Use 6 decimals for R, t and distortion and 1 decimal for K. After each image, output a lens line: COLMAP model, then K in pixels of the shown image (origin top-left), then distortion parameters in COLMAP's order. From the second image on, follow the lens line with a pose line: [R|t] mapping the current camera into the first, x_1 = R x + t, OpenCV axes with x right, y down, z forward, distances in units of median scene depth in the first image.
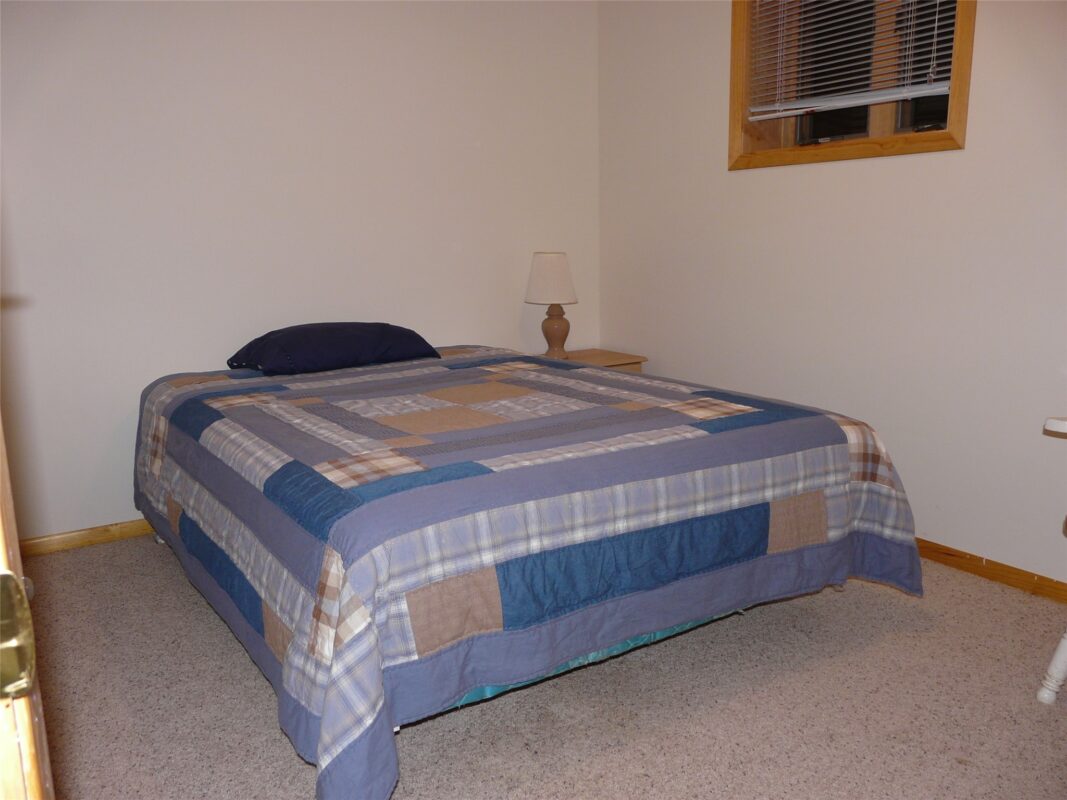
lens RADIAL K [[883.8, 0, 534.4], [0, 883.8, 400.1], [0, 0, 1]] dist [0.002920, 0.002681]
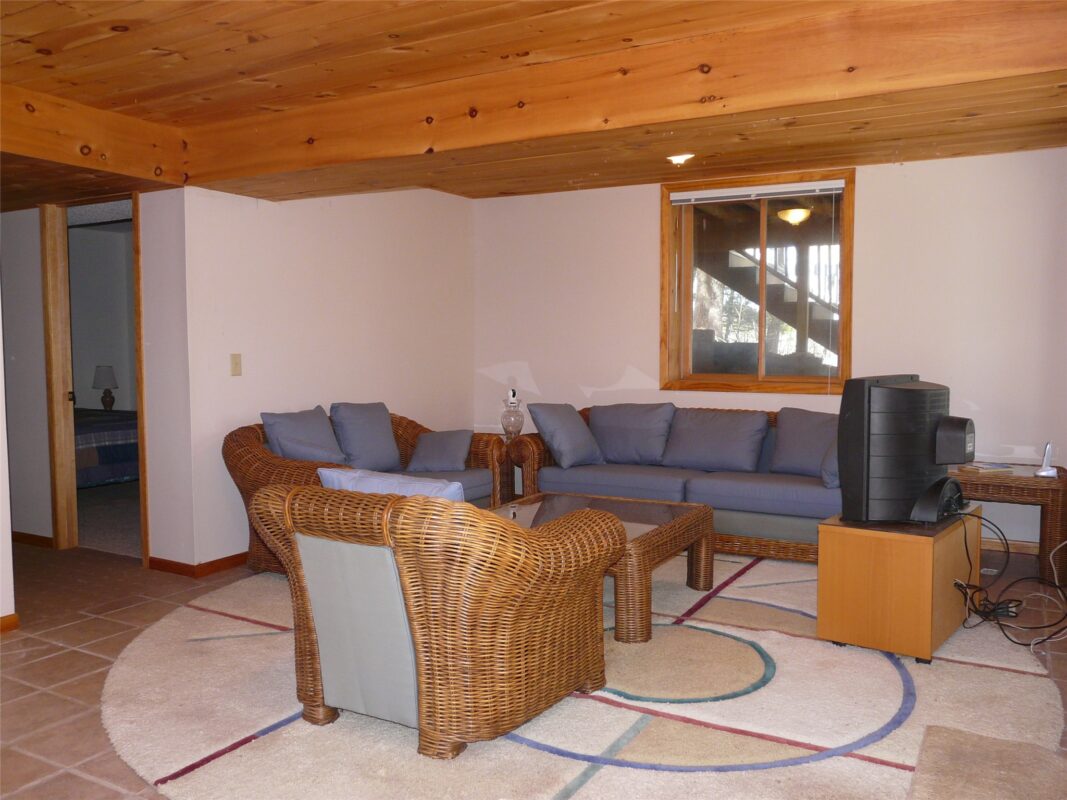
lens RADIAL K [[883.8, 0, 532.6], [0, 883.8, 400.2], [0, 0, 1]] dist [0.002920, 0.002681]
pose [[0.884741, -0.022823, 0.465524, -0.150142], [0.076811, 0.992283, -0.097333, 0.497227], [-0.459710, 0.121872, 0.879667, -3.315712]]
